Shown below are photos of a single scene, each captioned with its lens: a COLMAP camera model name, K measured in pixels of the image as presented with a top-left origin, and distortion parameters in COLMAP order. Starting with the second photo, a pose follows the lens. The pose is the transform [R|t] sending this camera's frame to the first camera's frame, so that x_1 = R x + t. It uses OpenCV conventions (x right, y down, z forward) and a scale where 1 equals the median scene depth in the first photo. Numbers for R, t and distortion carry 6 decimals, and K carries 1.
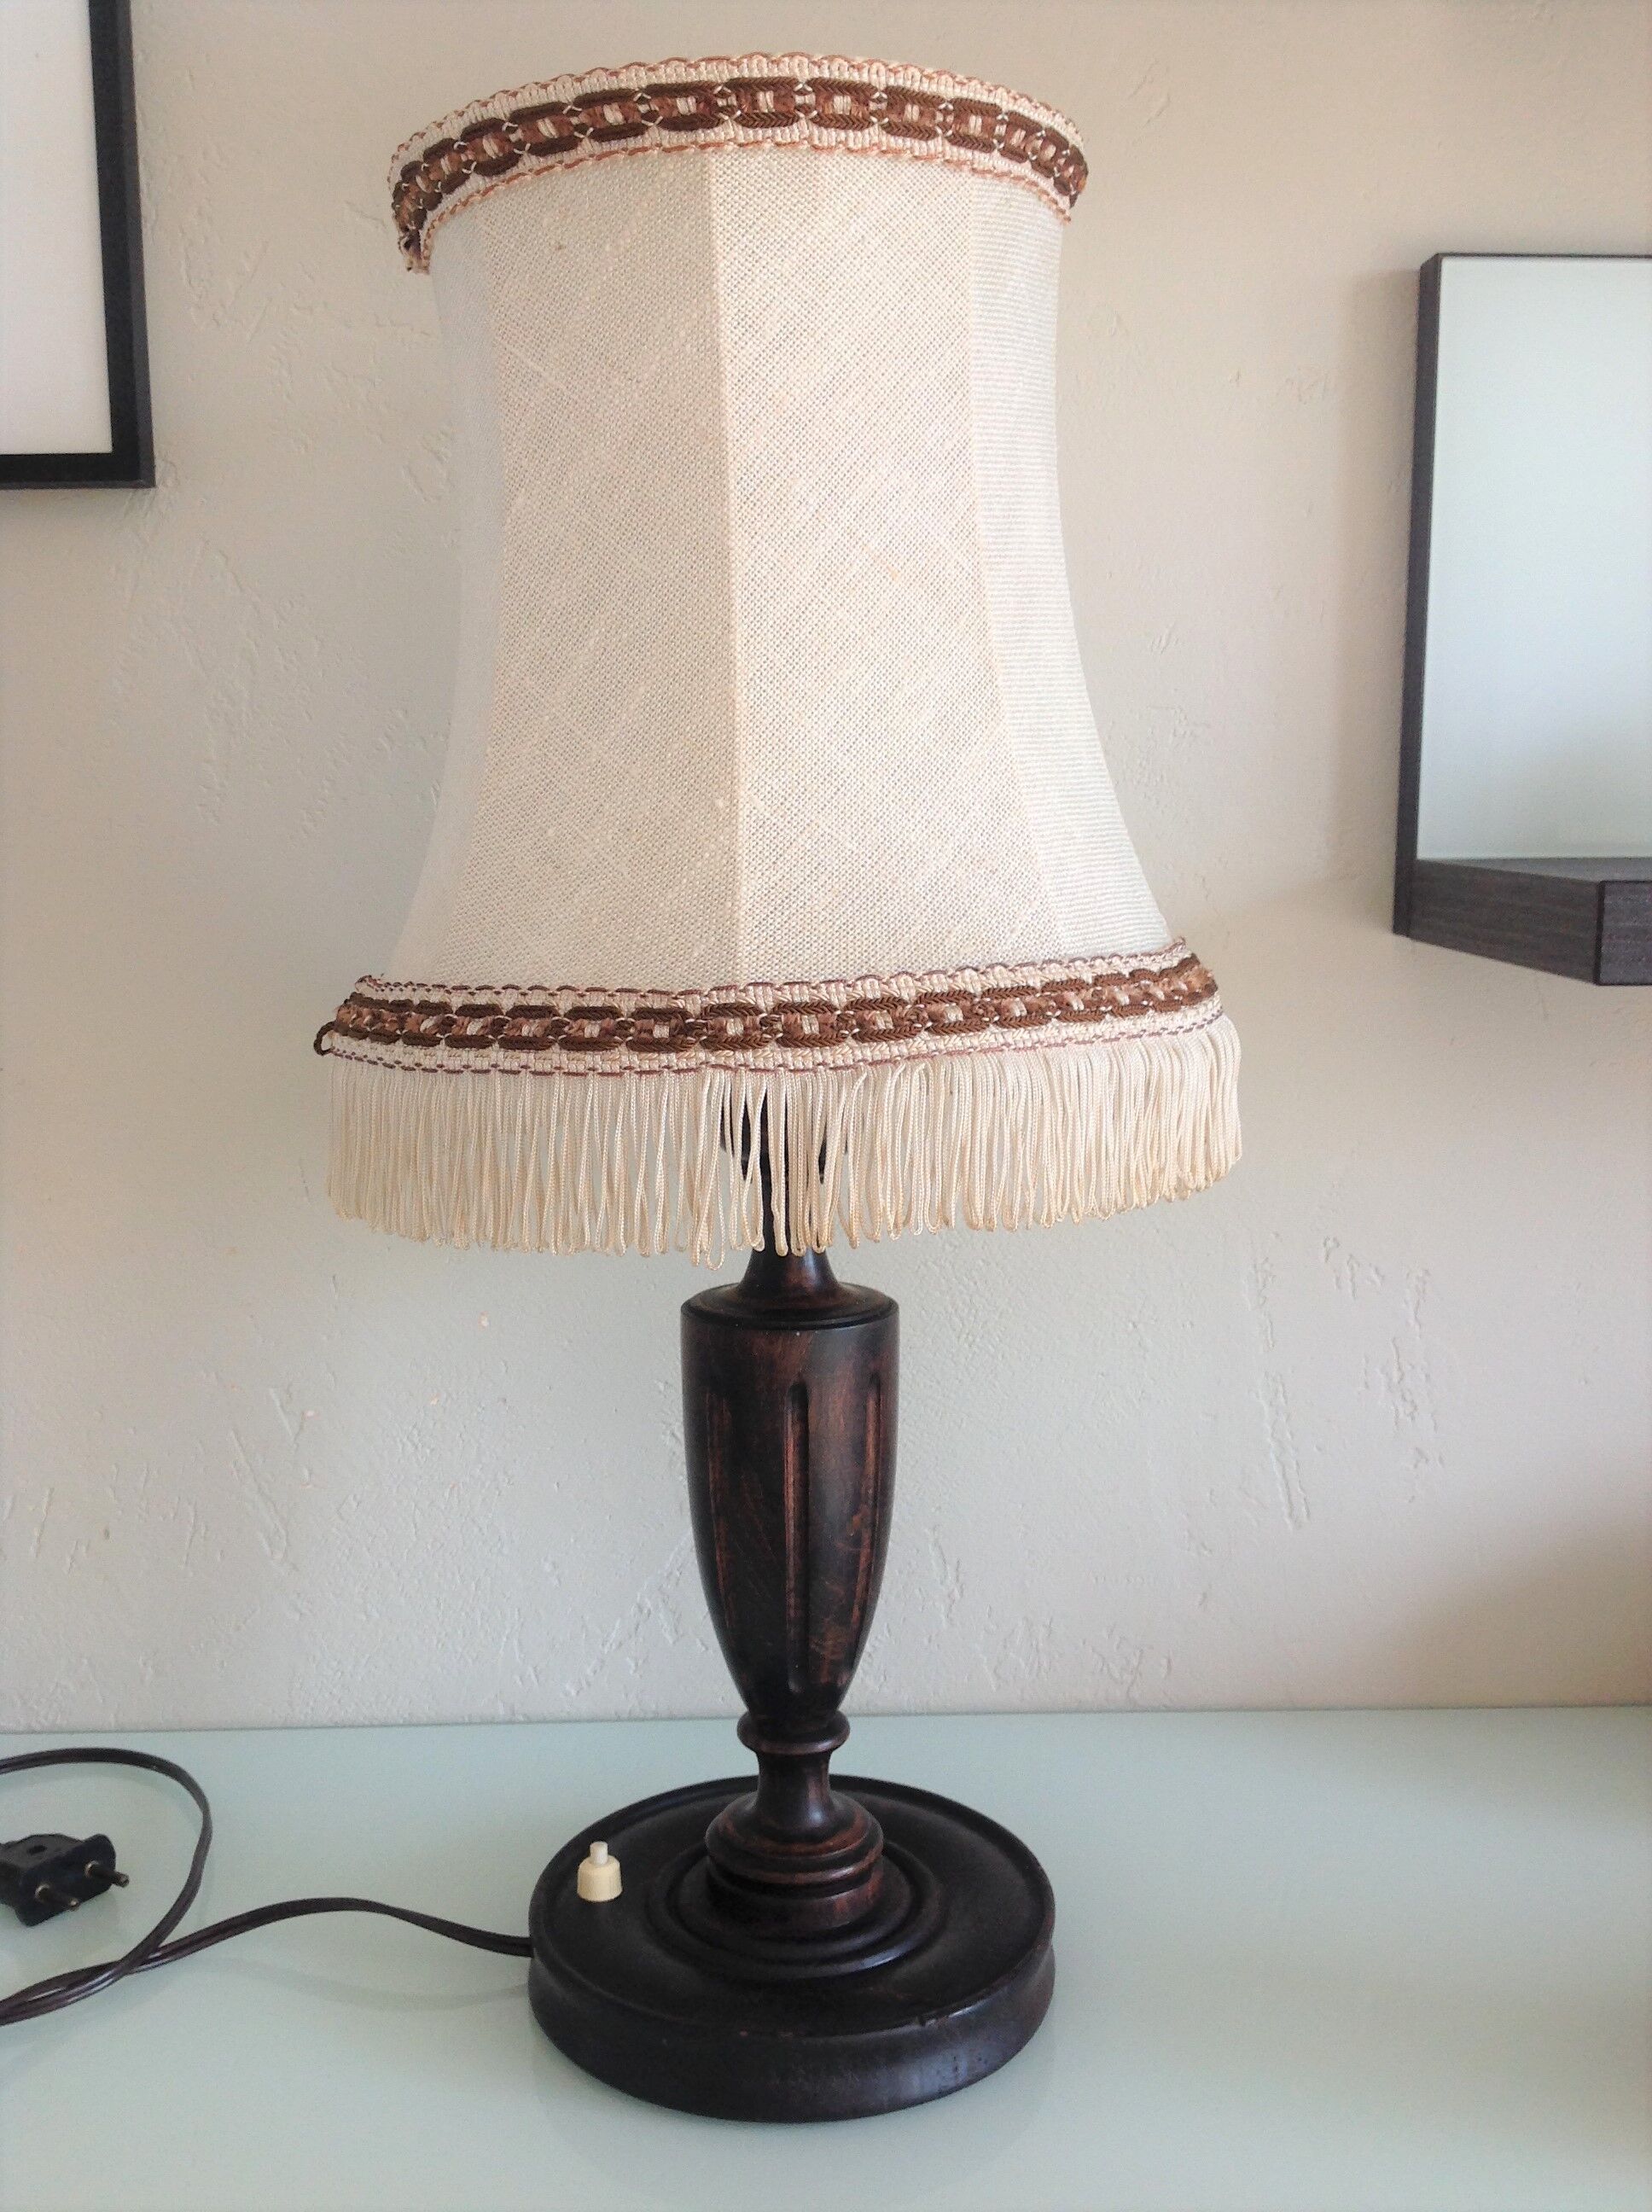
lens RADIAL K [[2148.1, 0, 823.4], [0, 2148.1, 1100.9], [0, 0, 1]] dist [0.163860, -0.347985]
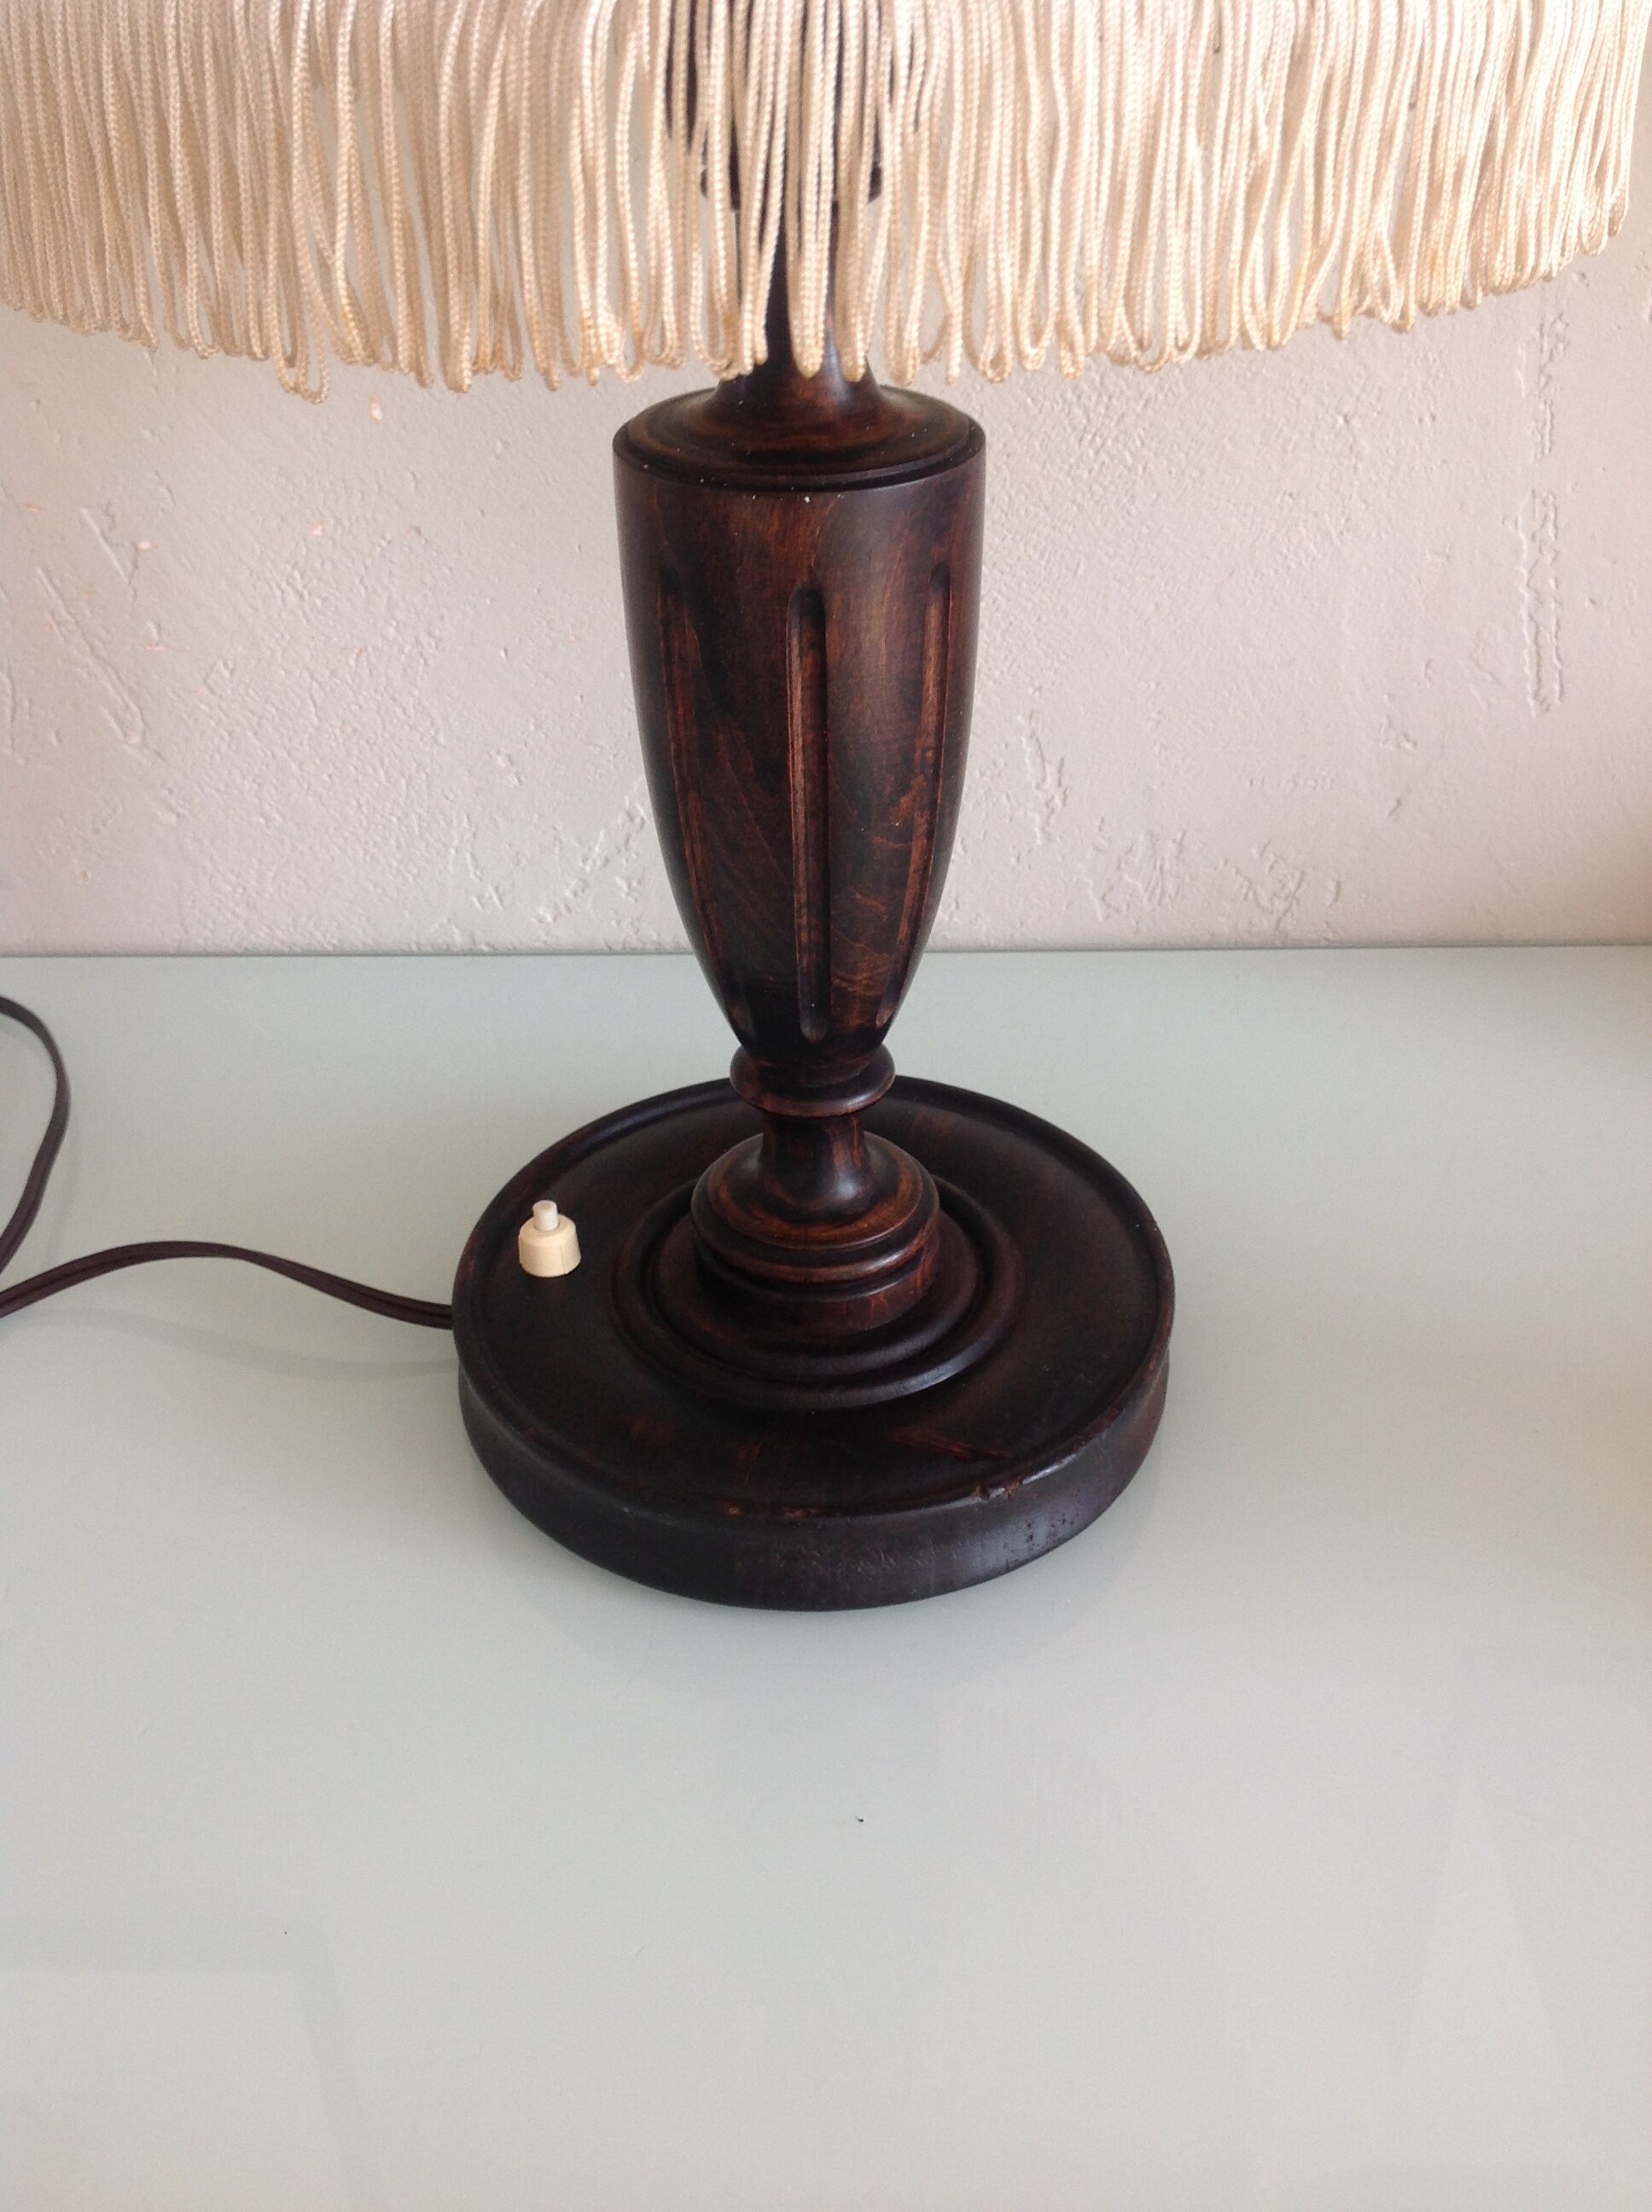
lens RADIAL K [[2148.1, 0, 823.4], [0, 2148.1, 1100.9], [0, 0, 1]] dist [0.163860, -0.347985]
pose [[0.999062, 0.016291, -0.040129, 0.017677], [0.002639, 0.901935, 0.431864, 0.002634], [0.043229, -0.431565, 0.901046, 0.392643]]
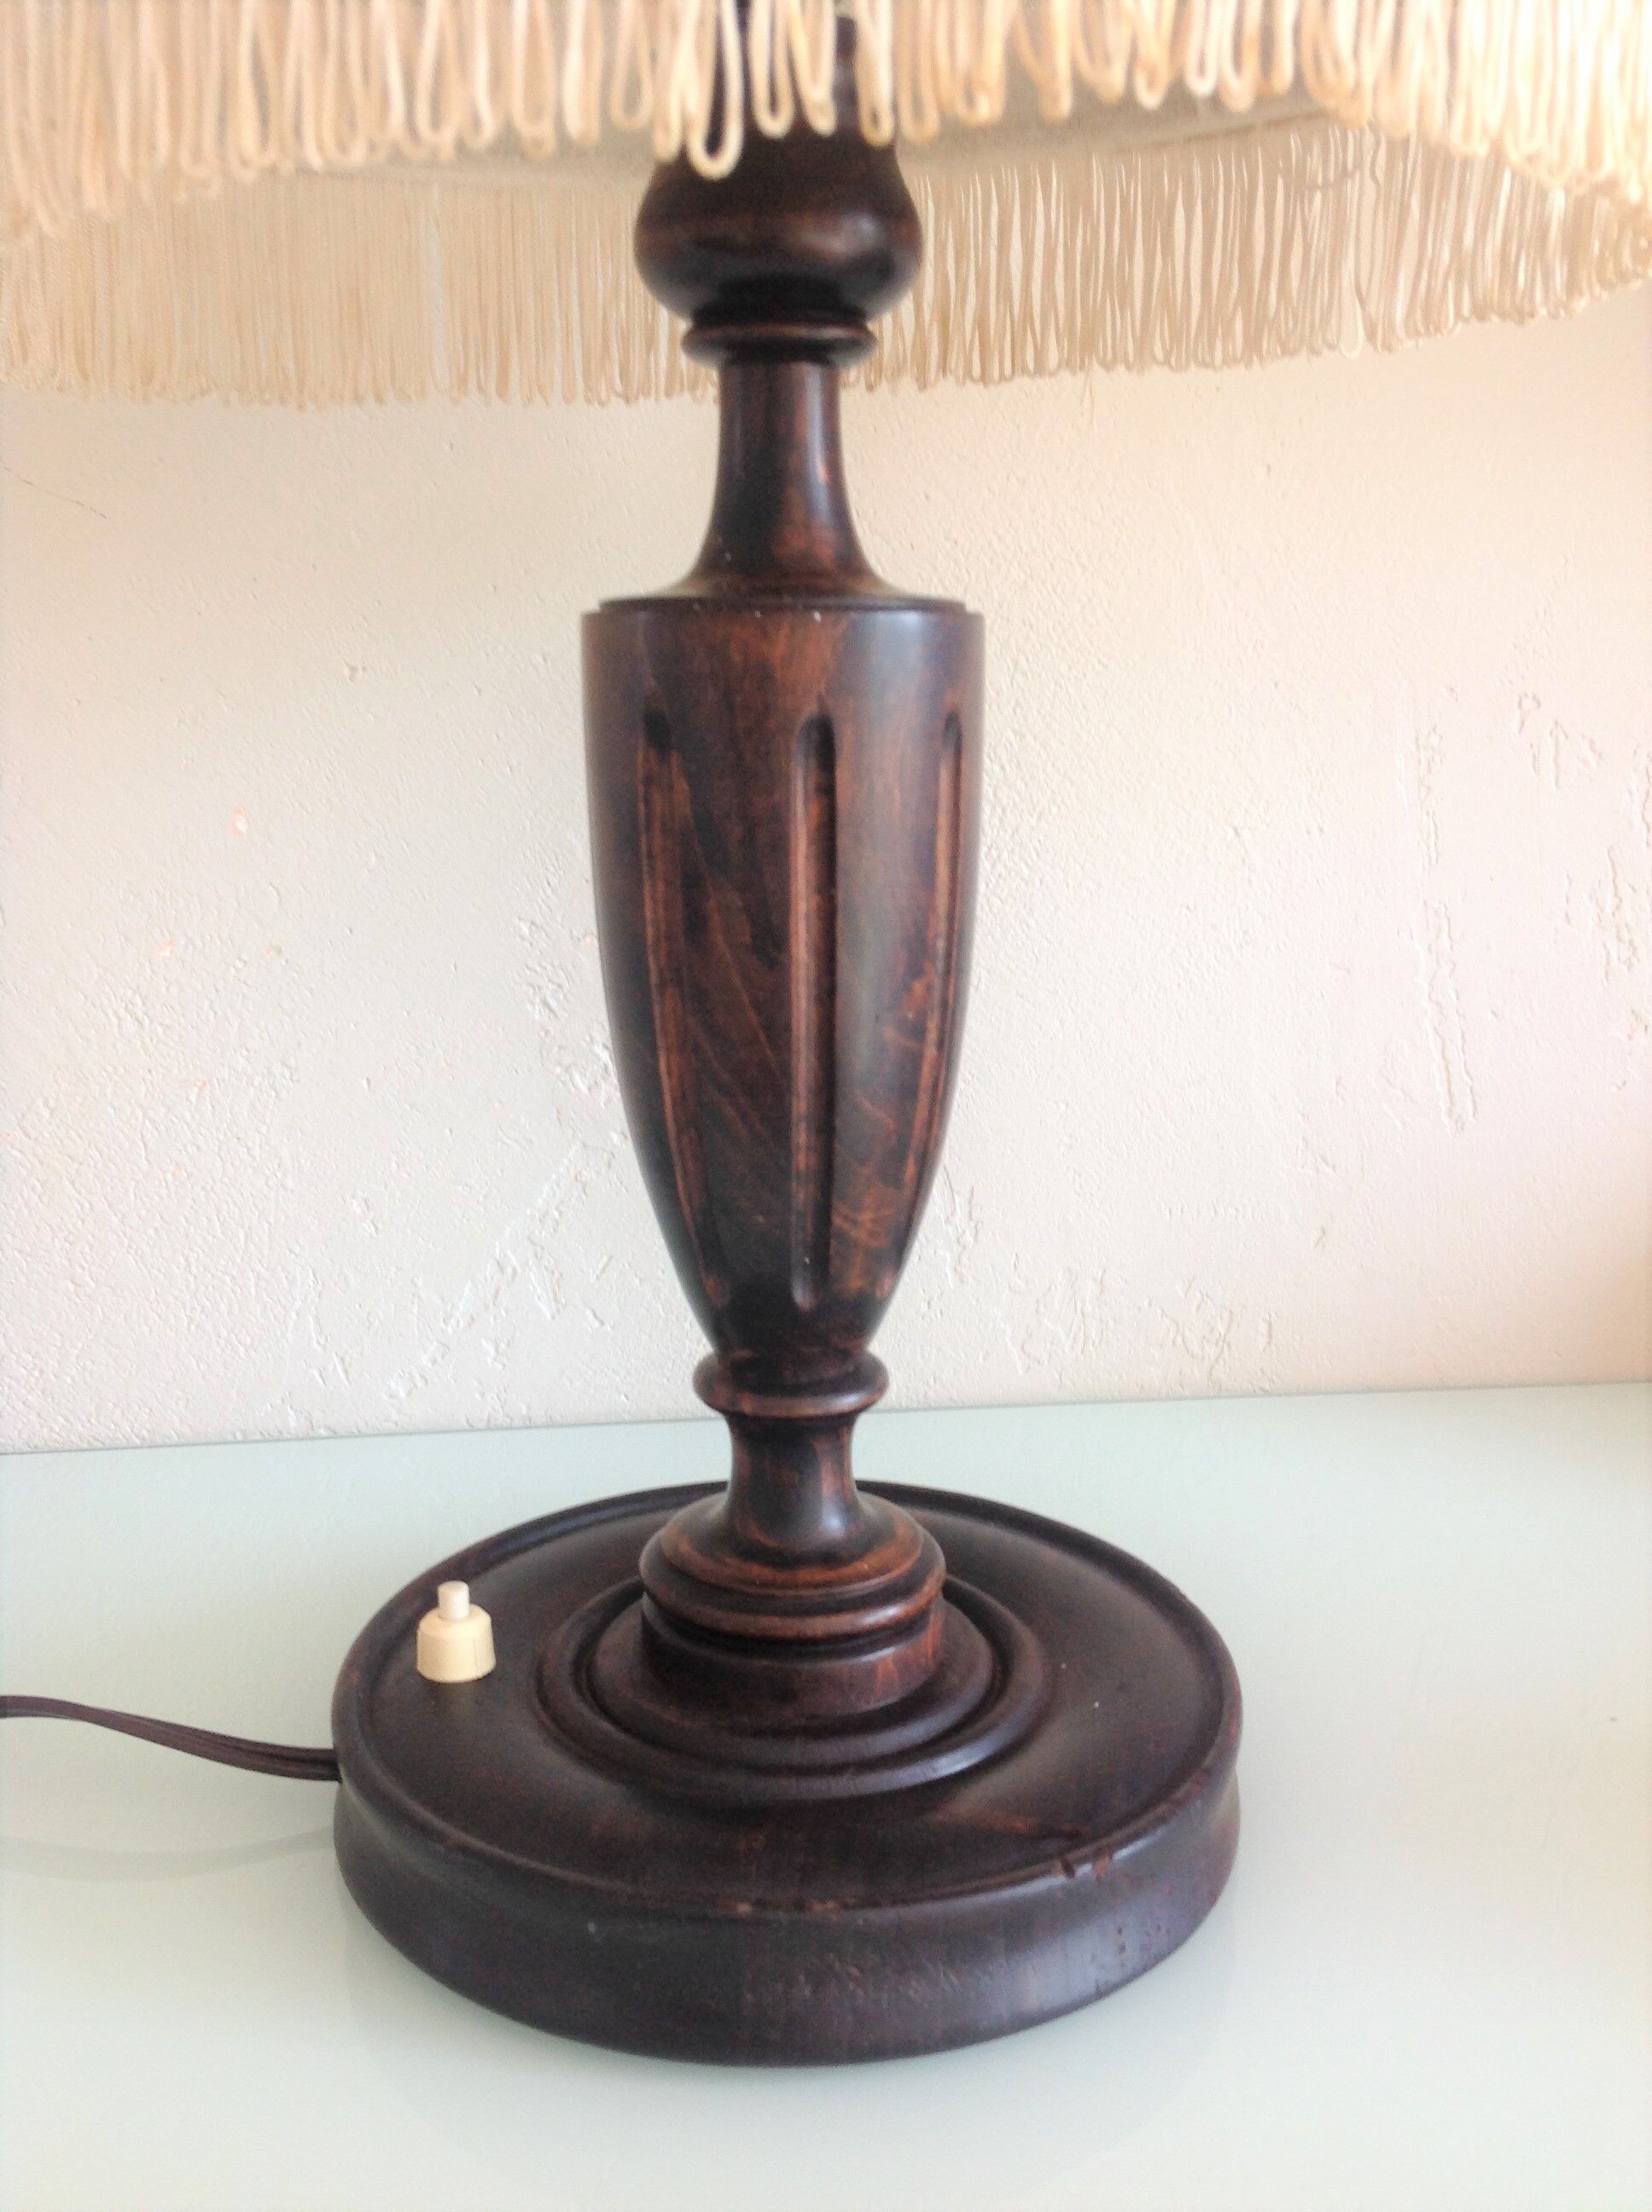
lens RADIAL K [[2148.1, 0, 823.4], [0, 2148.1, 1100.9], [0, 0, 1]] dist [0.163860, -0.347985]
pose [[0.996520, -0.016239, 0.081753, -0.052583], [0.009413, 0.996488, 0.083206, 0.173600], [-0.082817, -0.082147, 0.993173, 0.452149]]
